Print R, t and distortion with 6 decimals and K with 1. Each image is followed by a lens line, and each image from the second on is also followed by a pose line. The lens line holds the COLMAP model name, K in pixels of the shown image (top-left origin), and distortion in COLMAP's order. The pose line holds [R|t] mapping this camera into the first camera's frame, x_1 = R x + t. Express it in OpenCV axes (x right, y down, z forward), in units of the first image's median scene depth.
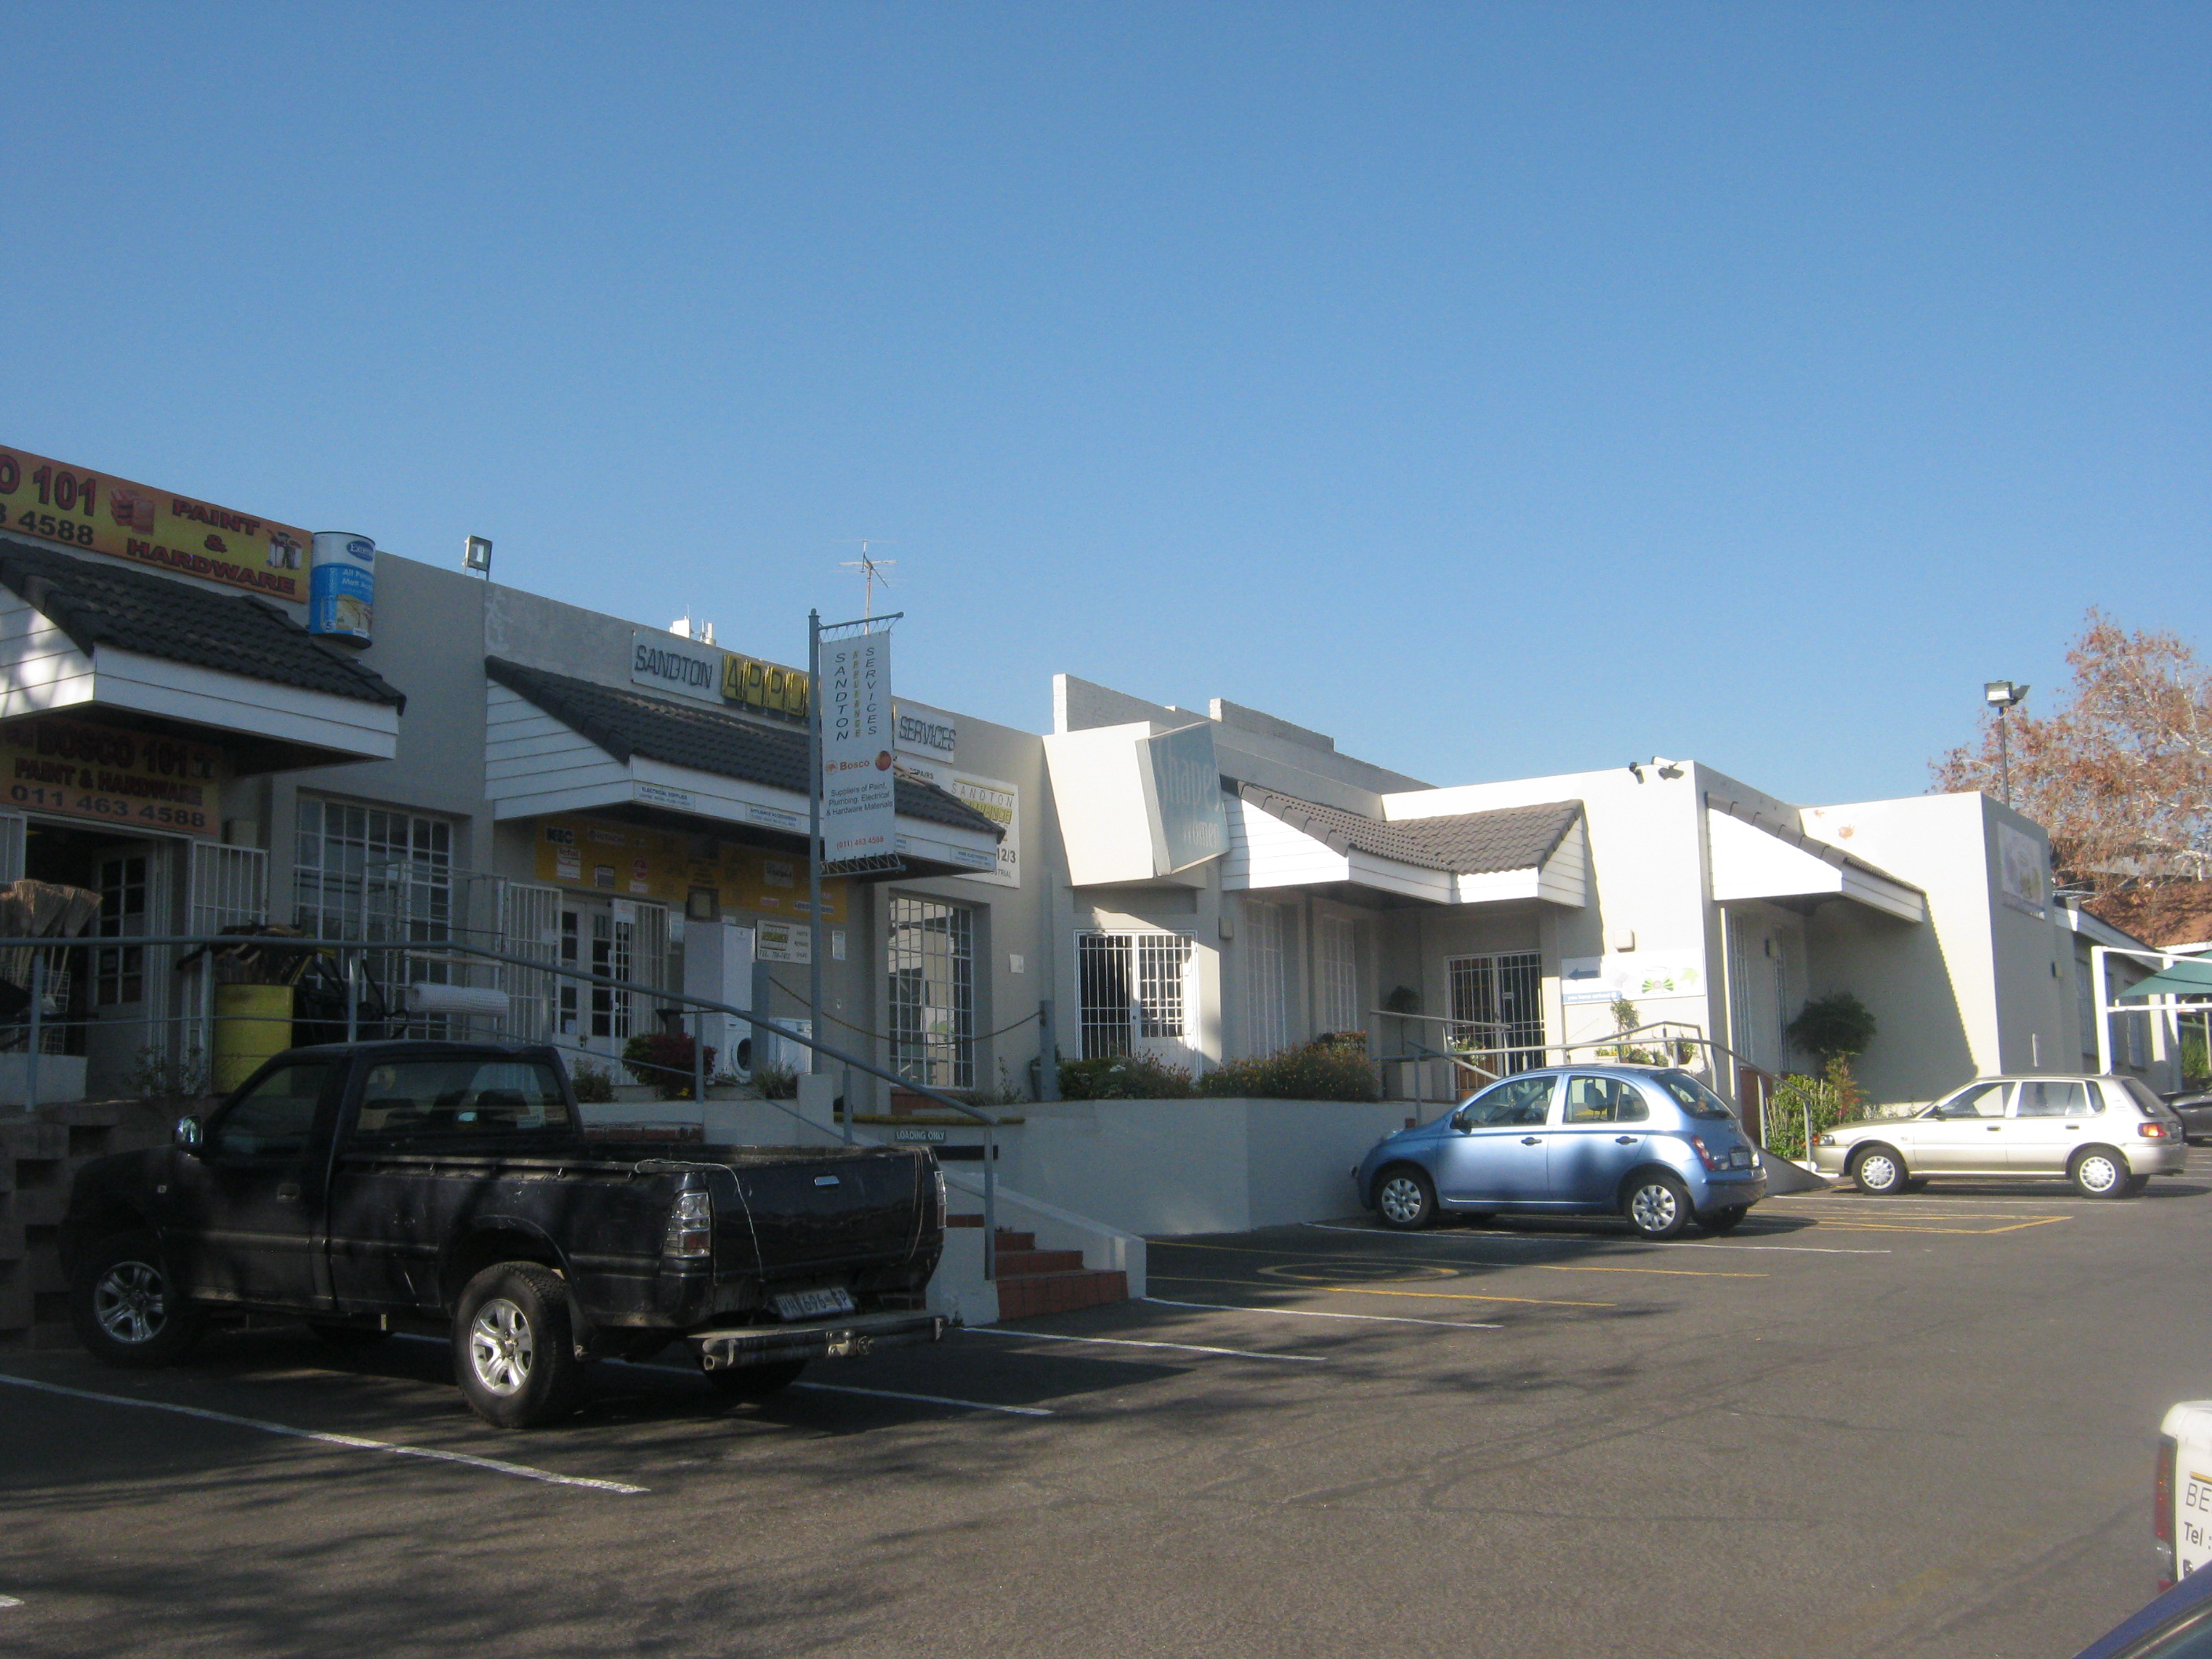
lens RADIAL K [[2513.1, 0, 1106.0], [0, 2513.1, 829.5], [0, 0, 1]] dist [-0.132098, 0.190356]
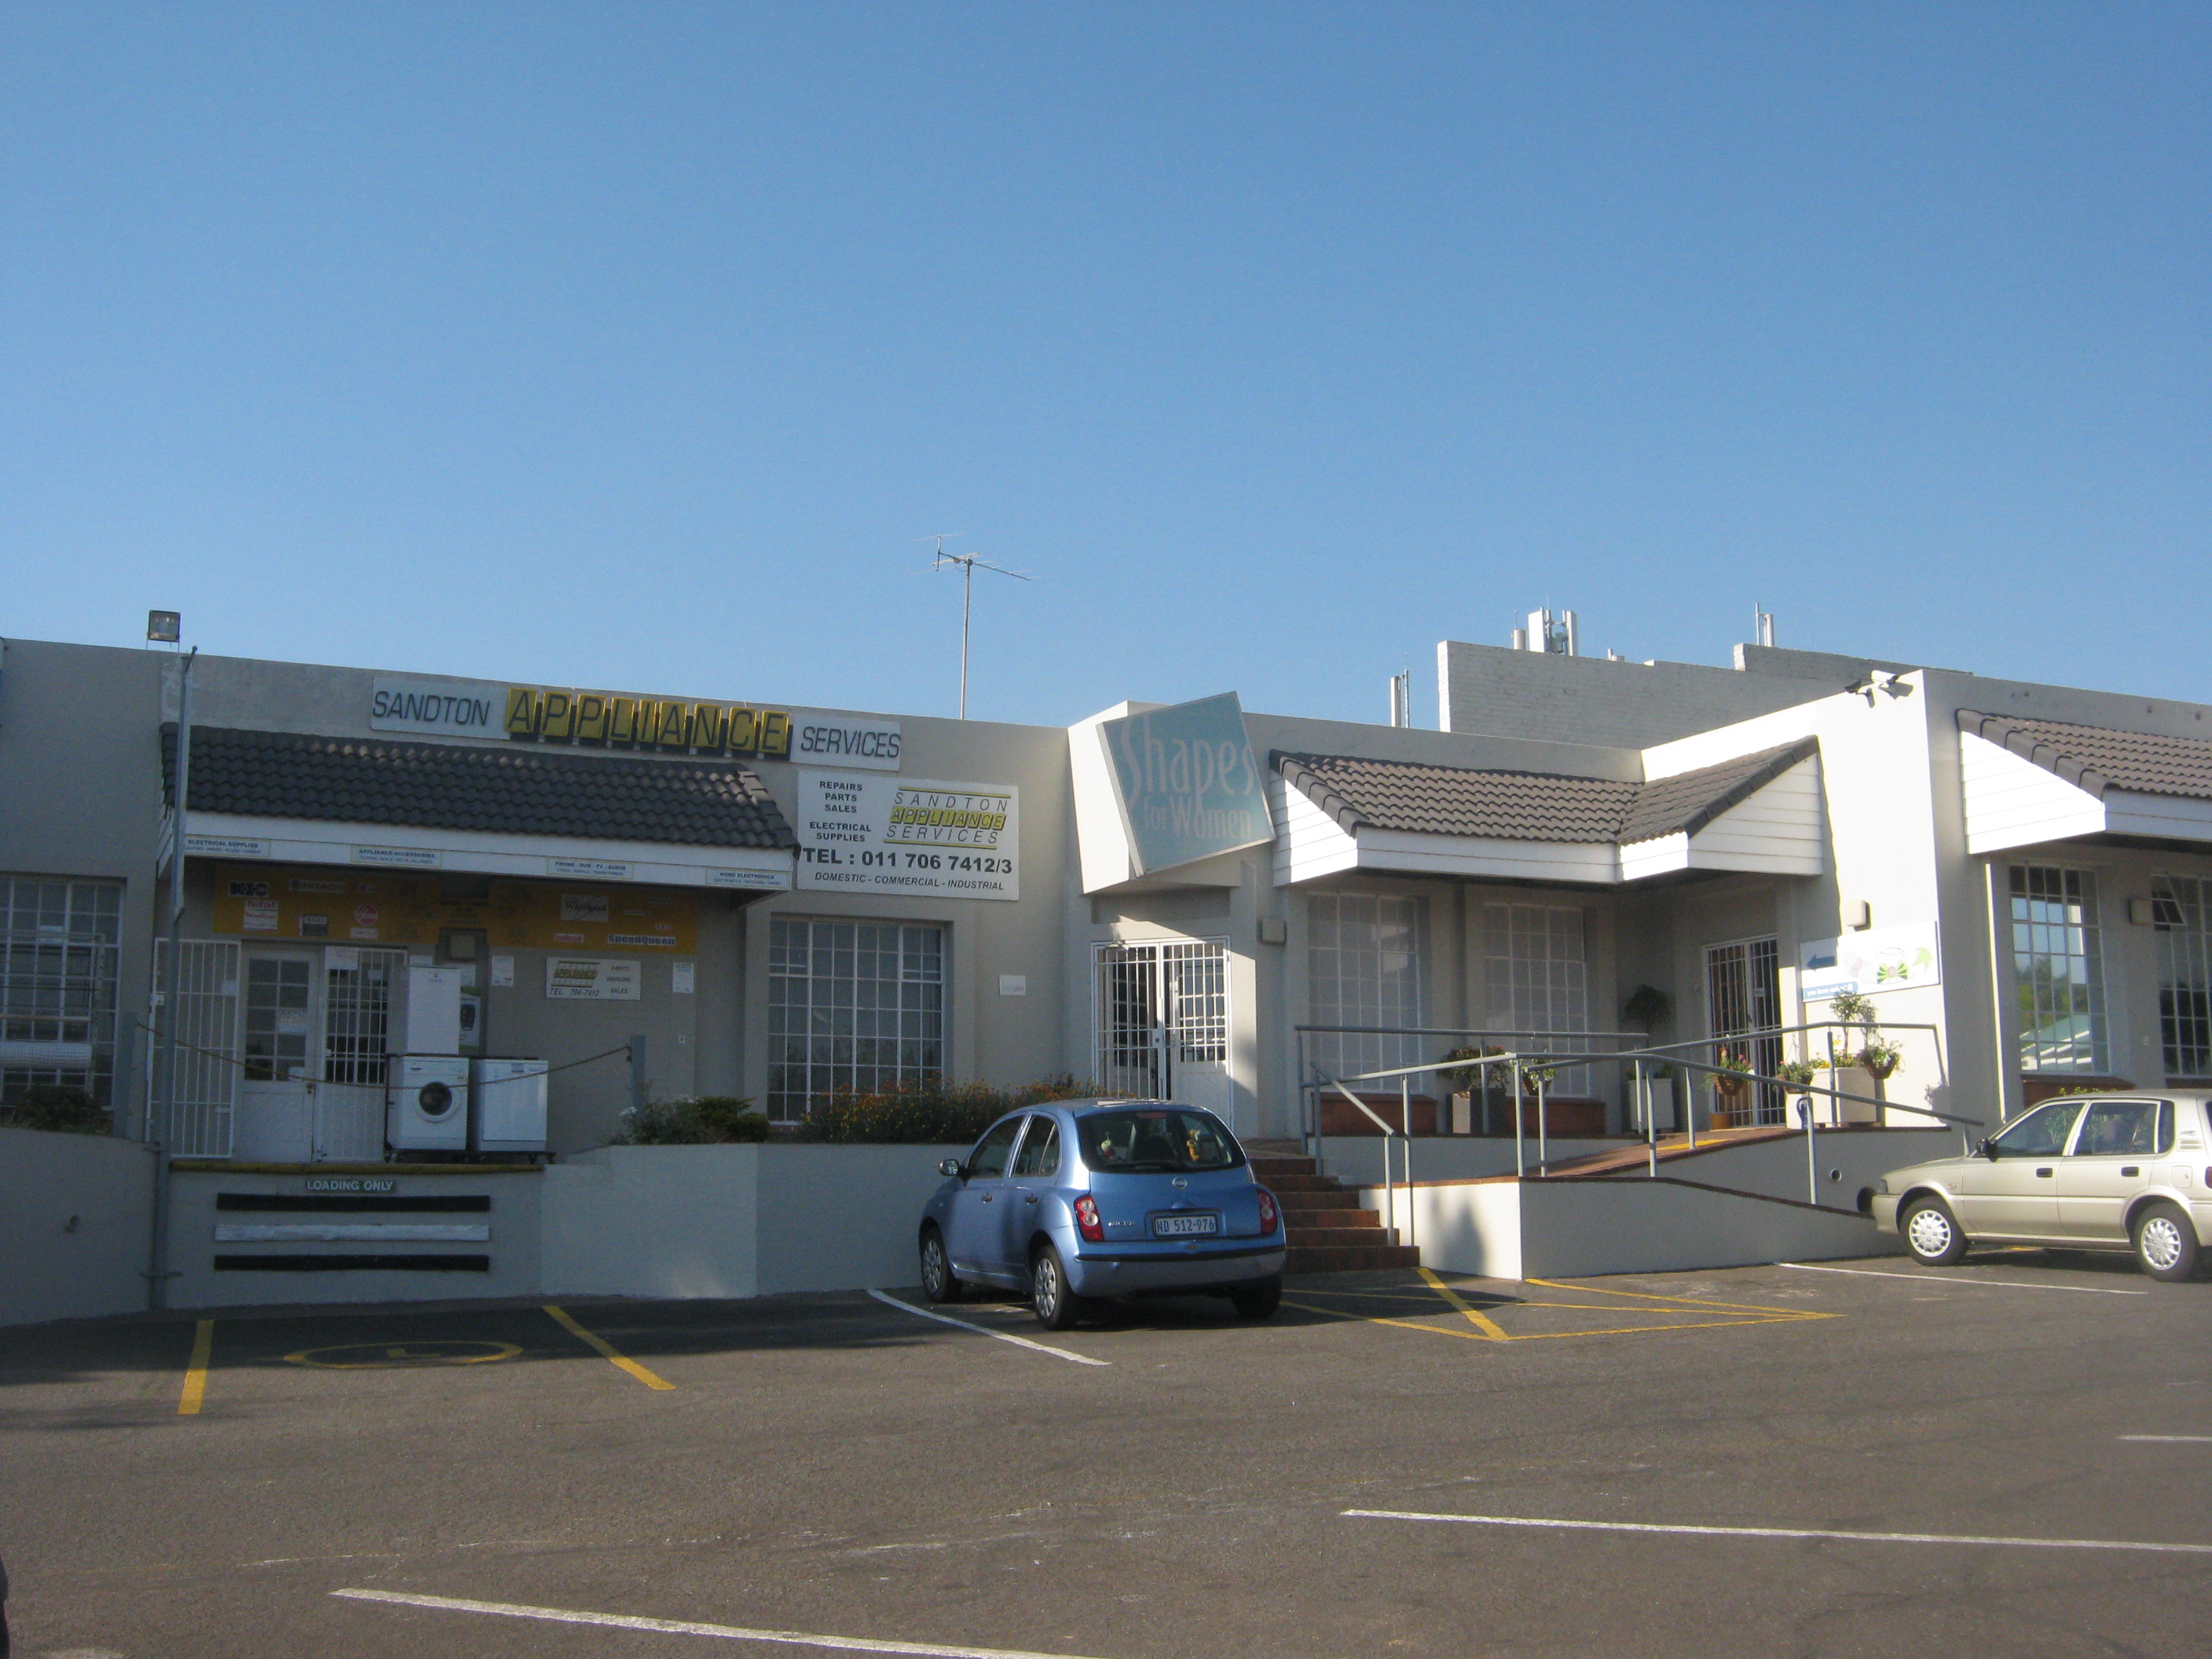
lens RADIAL K [[2513.1, 0, 1106.0], [0, 2513.1, 829.5], [0, 0, 1]] dist [-0.132098, 0.190356]
pose [[0.820998, -0.075613, -0.565903, 0.492415], [0.073720, 0.996933, -0.026253, 0.023449], [0.566152, -0.020164, 0.824054, 0.272010]]
